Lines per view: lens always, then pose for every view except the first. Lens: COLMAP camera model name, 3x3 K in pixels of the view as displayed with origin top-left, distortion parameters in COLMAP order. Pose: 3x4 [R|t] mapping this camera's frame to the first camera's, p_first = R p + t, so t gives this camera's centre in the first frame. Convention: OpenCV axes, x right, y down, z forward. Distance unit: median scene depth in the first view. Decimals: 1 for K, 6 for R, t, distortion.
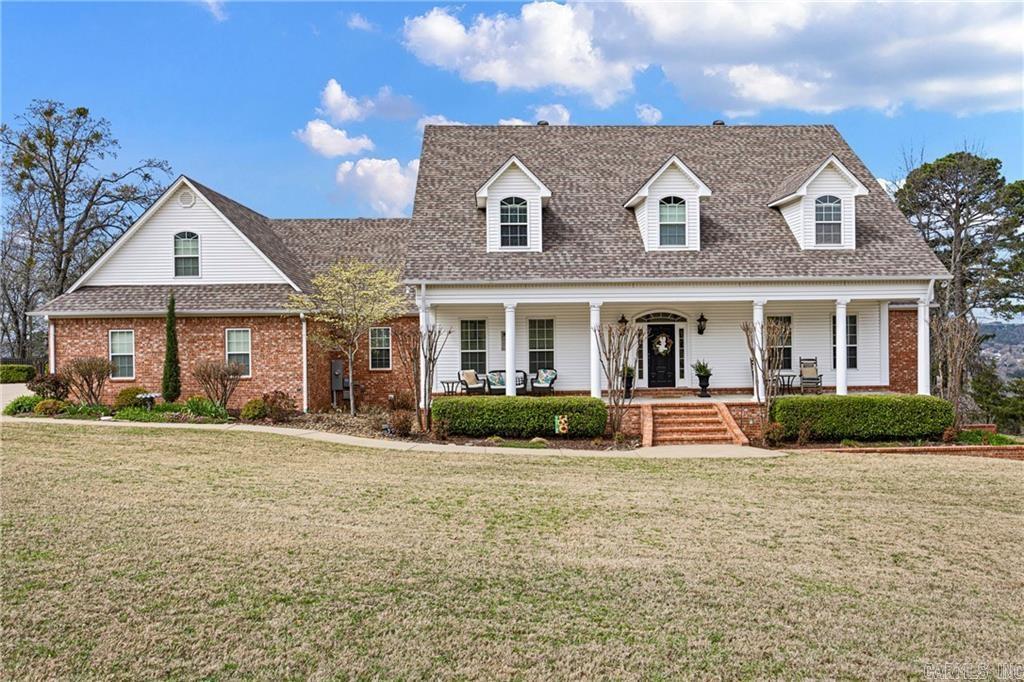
lens RADIAL K [[757.7, 0, 513.2], [0, 757.7, 337.0], [0, 0, 1]] dist [-0.002786, 0.002037]
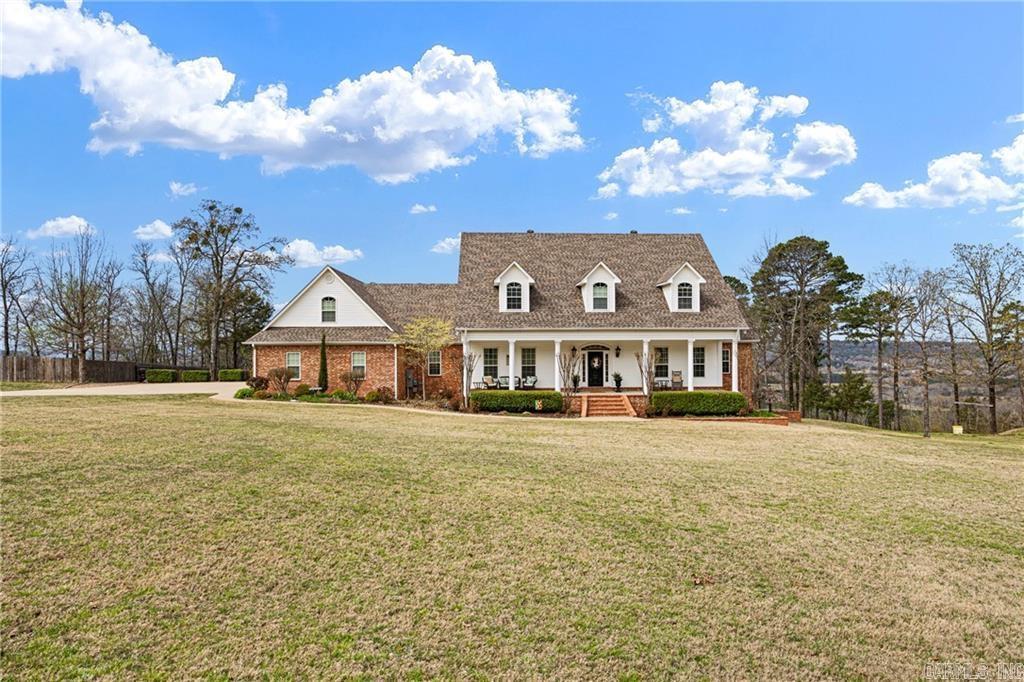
lens RADIAL K [[616.4, 0, 511.1], [0, 616.4, 340.1], [0, 0, 1]] dist [-0.000512, 0.000285]
pose [[0.999932, 0.008221, 0.008284, -0.017510], [-0.008099, 0.999859, -0.014677, -0.021830], [-0.008404, 0.014609, 0.999858, -0.484320]]
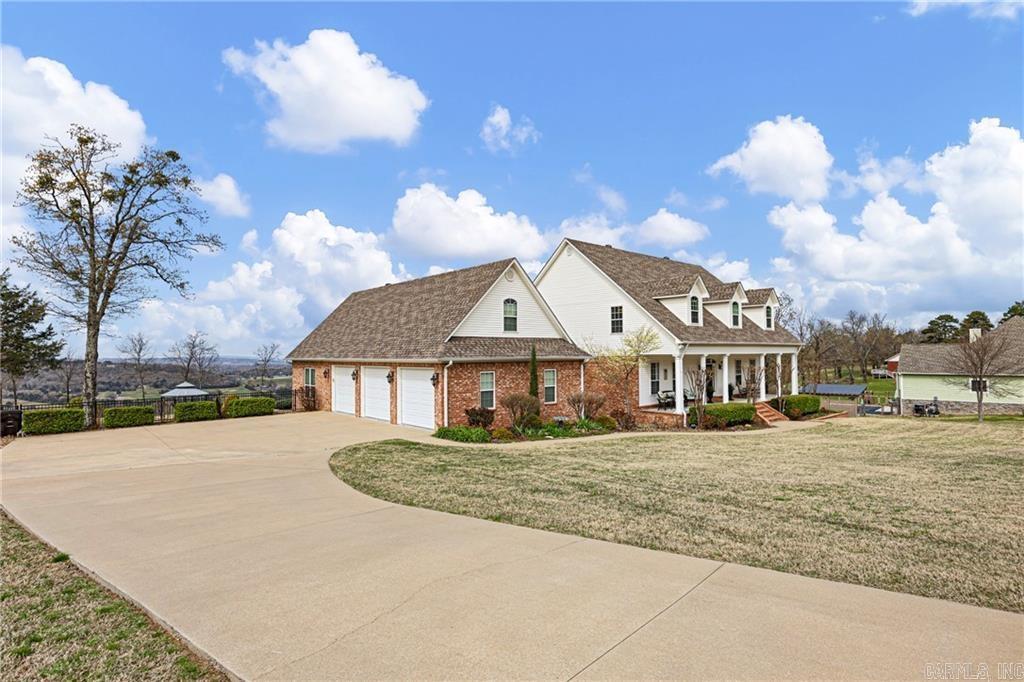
lens RADIAL K [[523.2, 0, 514.0], [0, 523.2, 344.3], [0, 0, 1]] dist [0.002487, -0.000206]
pose [[0.782581, 0.015519, 0.622355, -1.103243], [0.005845, 0.999462, -0.032272, -0.028724], [-0.622521, 0.028893, 0.782069, 0.283021]]
